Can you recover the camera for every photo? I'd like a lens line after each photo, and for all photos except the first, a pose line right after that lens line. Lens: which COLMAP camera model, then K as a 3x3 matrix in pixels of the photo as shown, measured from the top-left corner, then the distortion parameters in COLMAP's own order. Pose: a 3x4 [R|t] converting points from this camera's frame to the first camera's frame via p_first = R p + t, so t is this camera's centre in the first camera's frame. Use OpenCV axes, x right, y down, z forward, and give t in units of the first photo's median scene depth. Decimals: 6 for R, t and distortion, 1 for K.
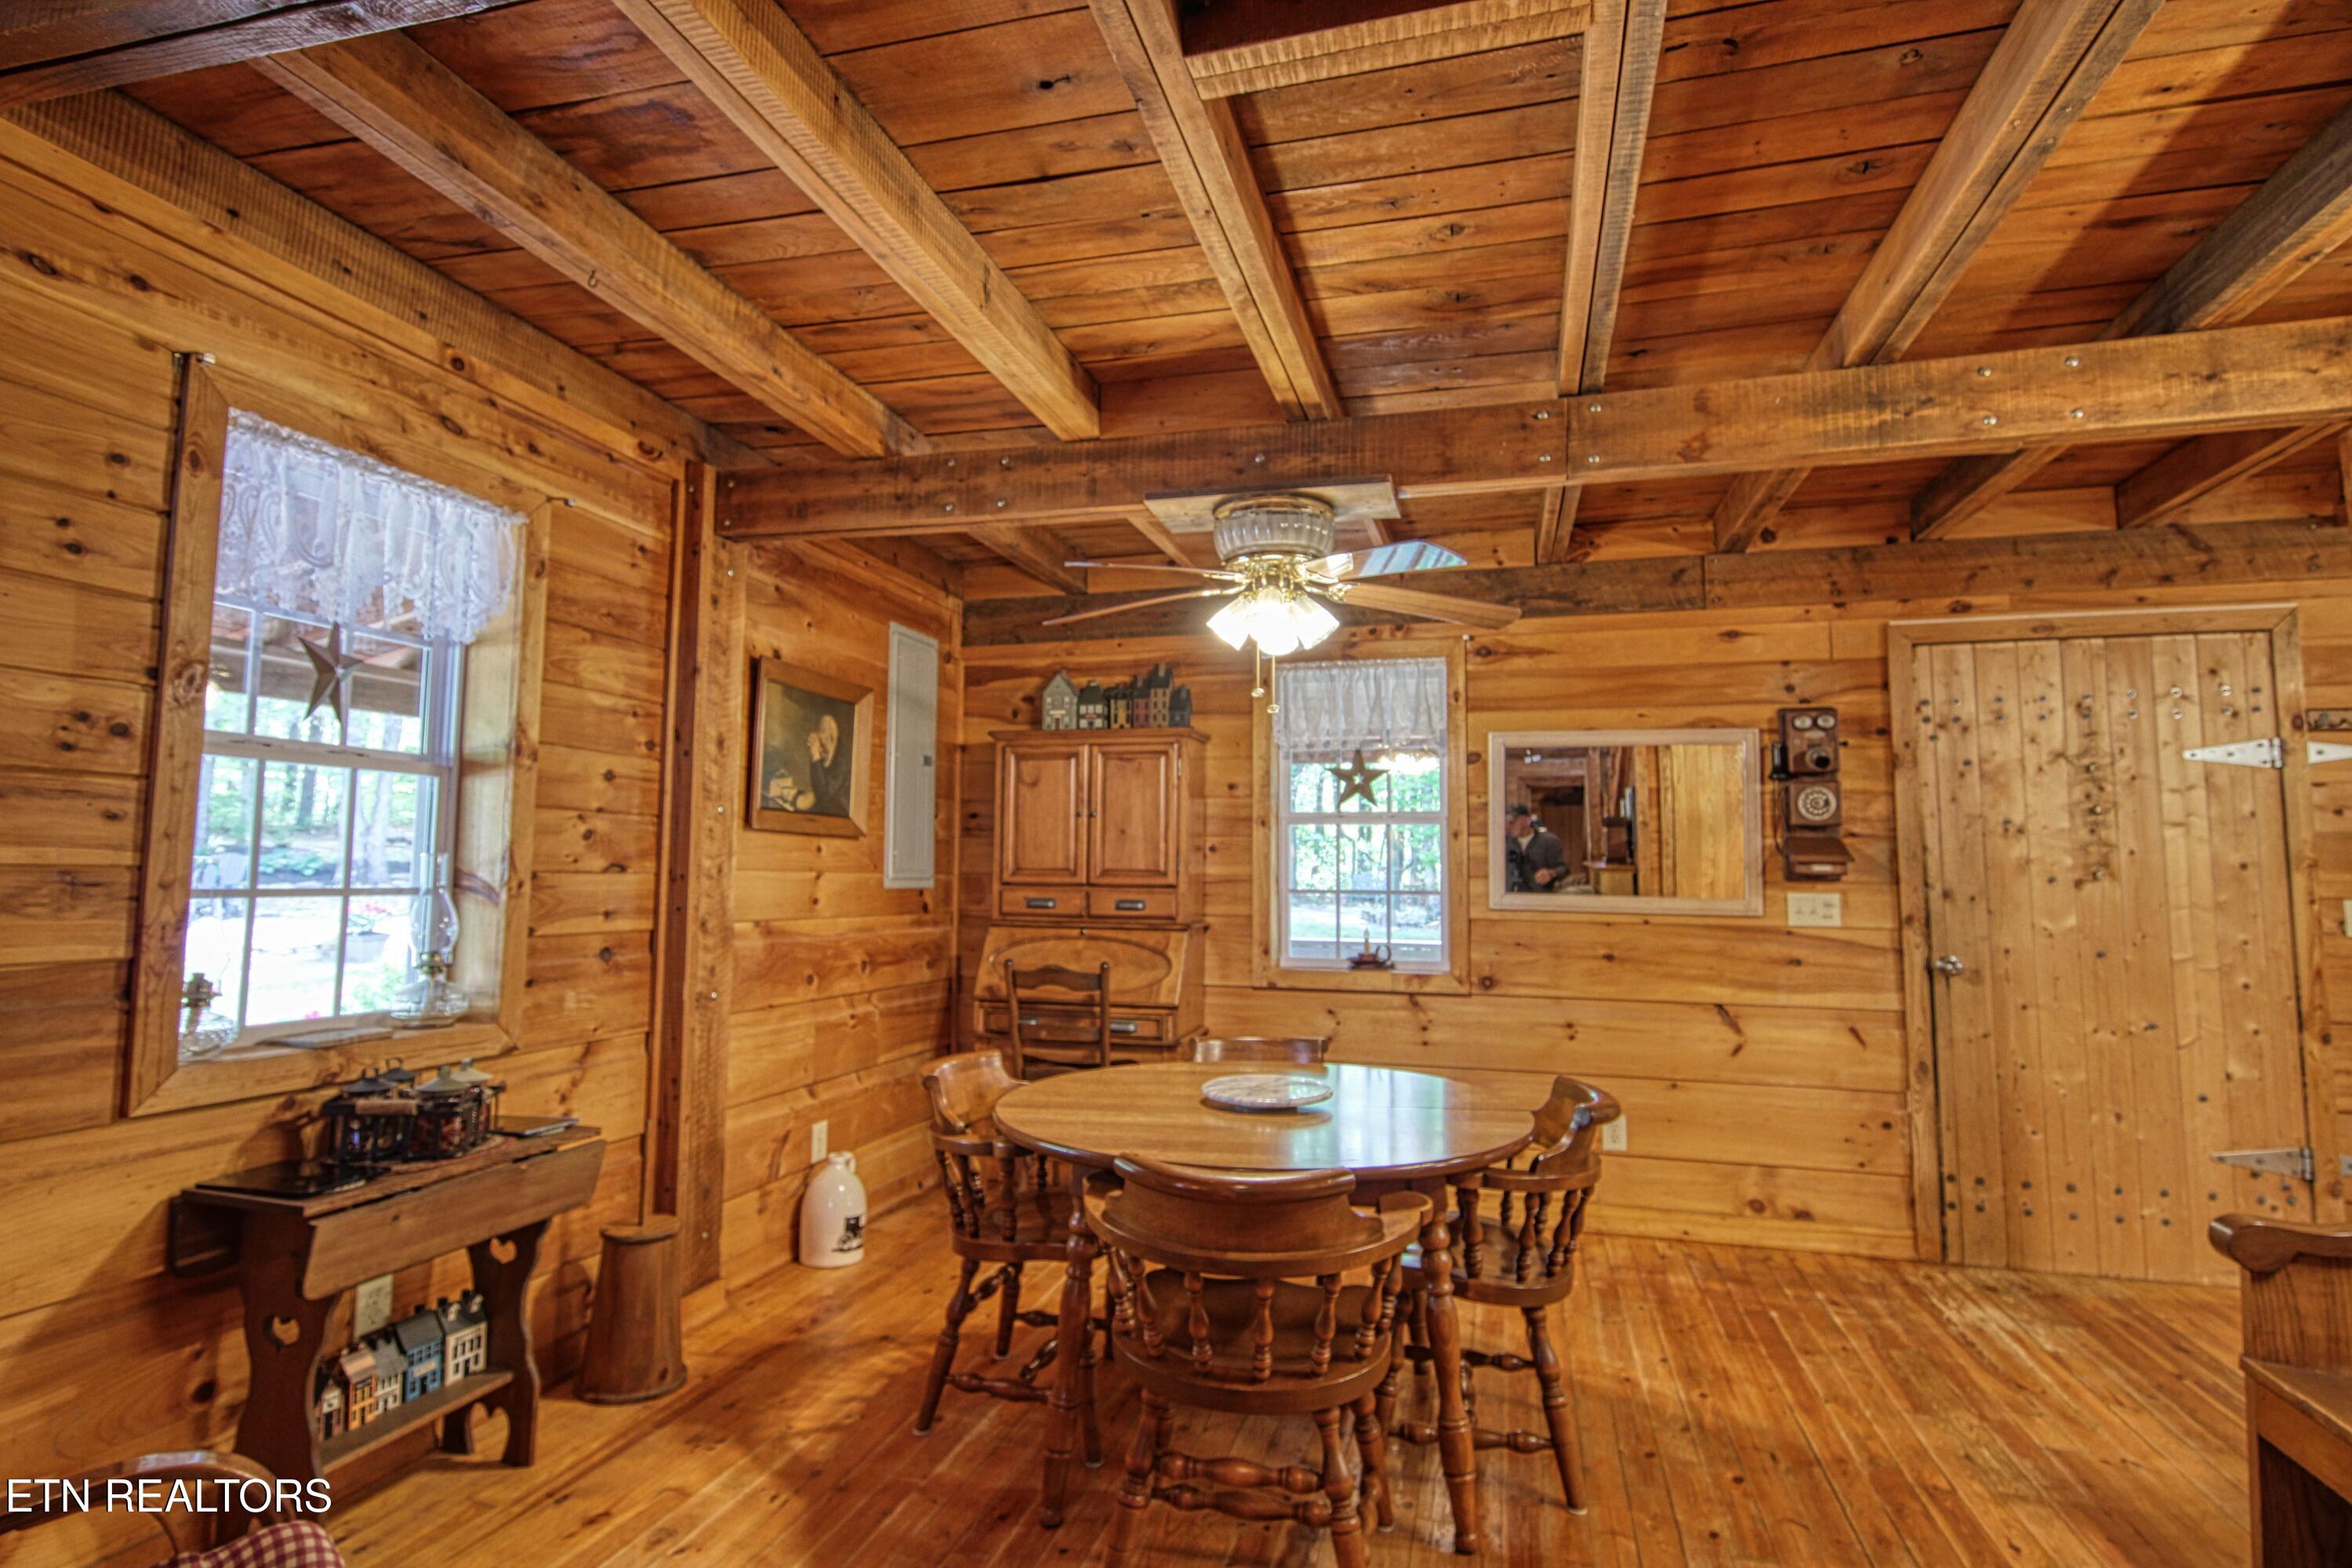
lens RADIAL K [[1183.4, 0, 1173.2], [0, 1183.4, 770.7], [0, 0, 1]] dist [0.014823, -0.011198]
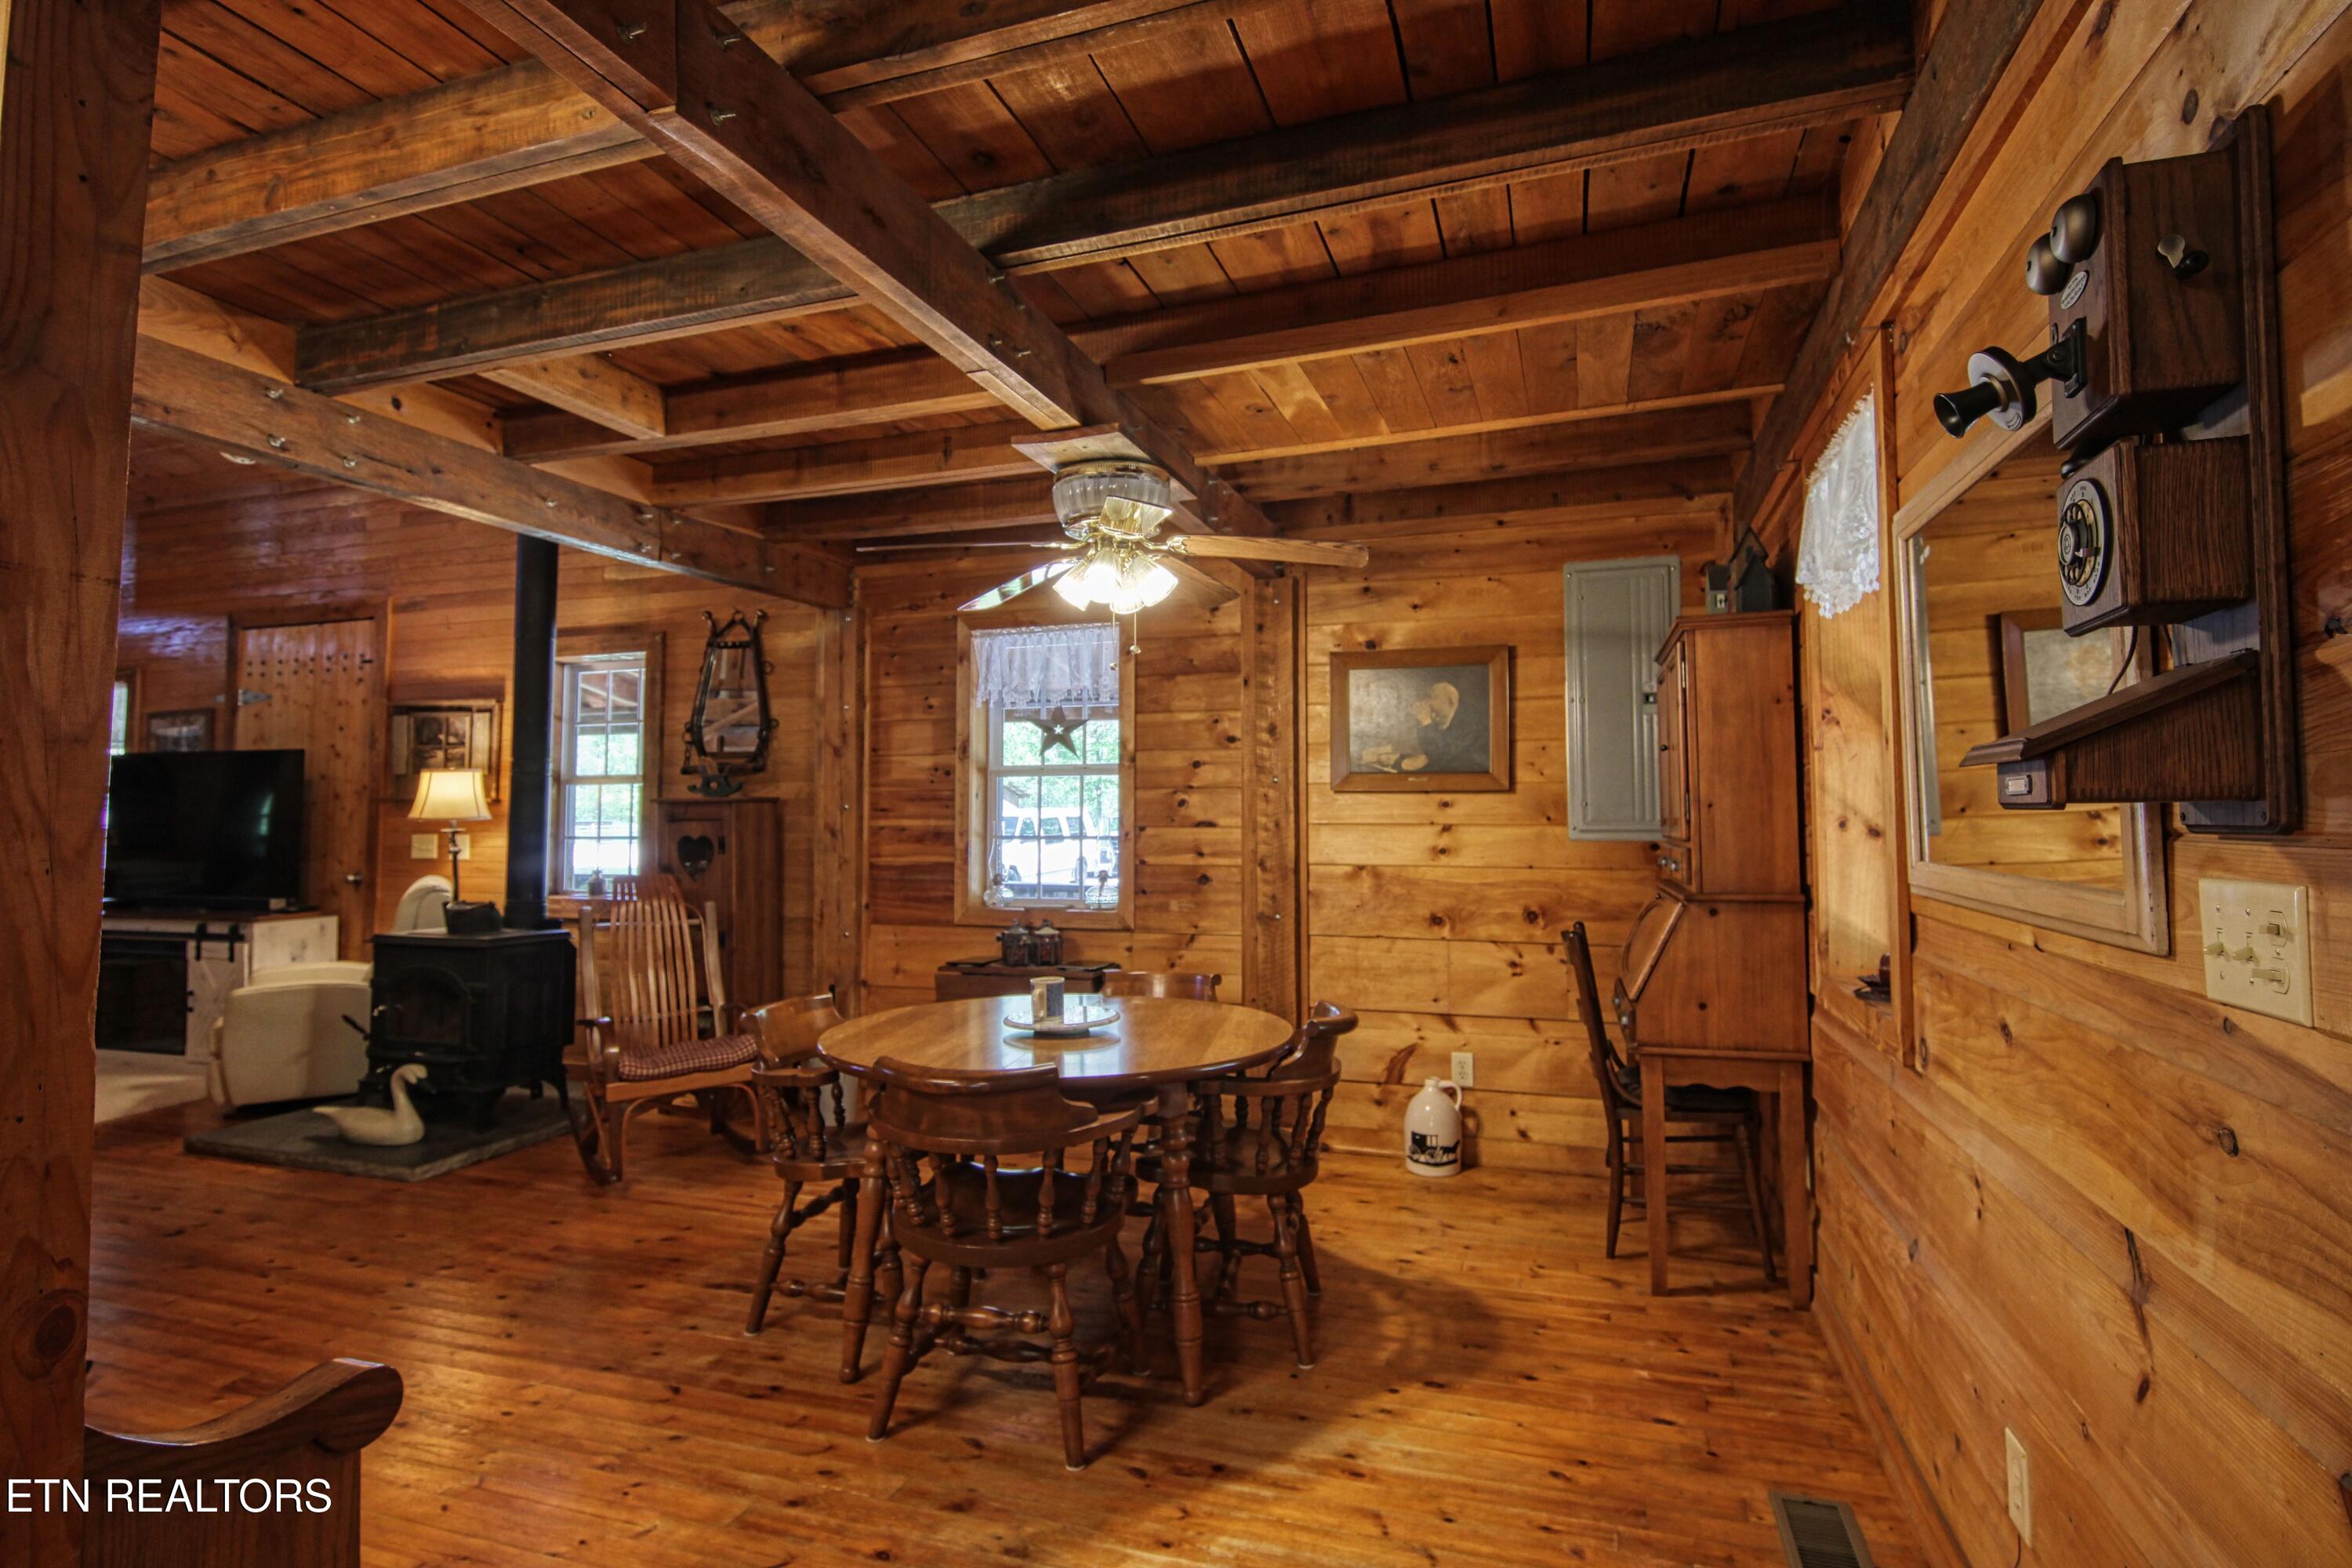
lens RADIAL K [[1183.4, 0, 1173.2], [0, 1183.4, 770.7], [0, 0, 1]] dist [0.014823, -0.011198]
pose [[-0.050254, -0.052773, -0.997341, 0.838157], [0.089930, 0.994307, -0.057144, 0.077302], [0.994679, -0.092563, -0.045222, 0.821158]]
